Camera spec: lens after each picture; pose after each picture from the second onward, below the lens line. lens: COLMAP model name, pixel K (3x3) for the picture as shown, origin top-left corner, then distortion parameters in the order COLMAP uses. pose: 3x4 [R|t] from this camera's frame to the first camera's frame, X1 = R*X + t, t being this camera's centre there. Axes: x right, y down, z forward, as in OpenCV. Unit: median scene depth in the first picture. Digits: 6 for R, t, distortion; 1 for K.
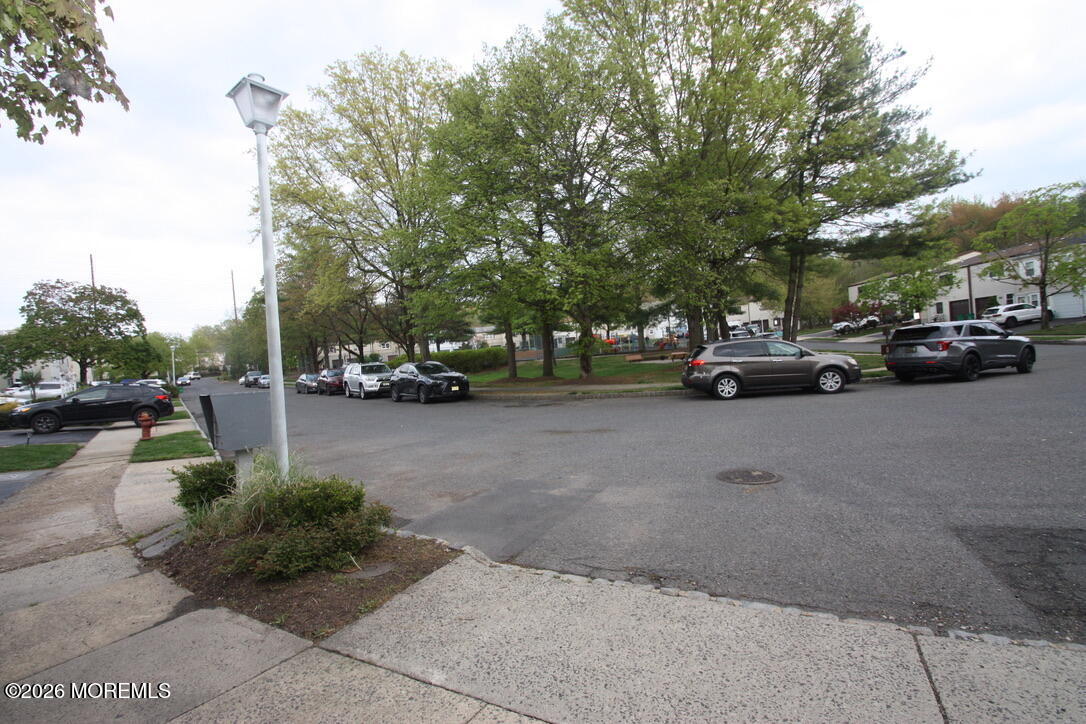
lens RADIAL K [[510.4, 0, 542.3], [0, 510.4, 360.8], [0, 0, 1]] dist [0.020620, -0.020295]
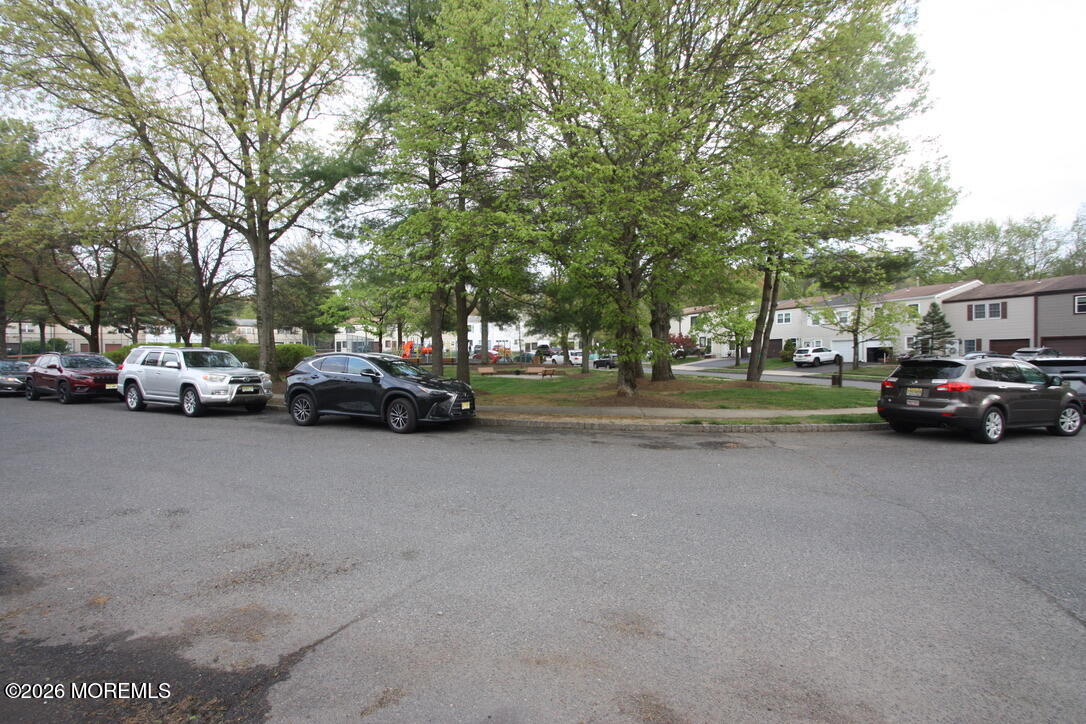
lens RADIAL K [[510.4, 0, 542.3], [0, 510.4, 360.8], [0, 0, 1]] dist [0.020620, -0.020295]
pose [[0.884353, 0.076421, 0.460521, -0.313493], [-0.063747, 0.997038, -0.043037, 0.021586], [-0.462445, 0.008704, 0.886605, 0.423233]]
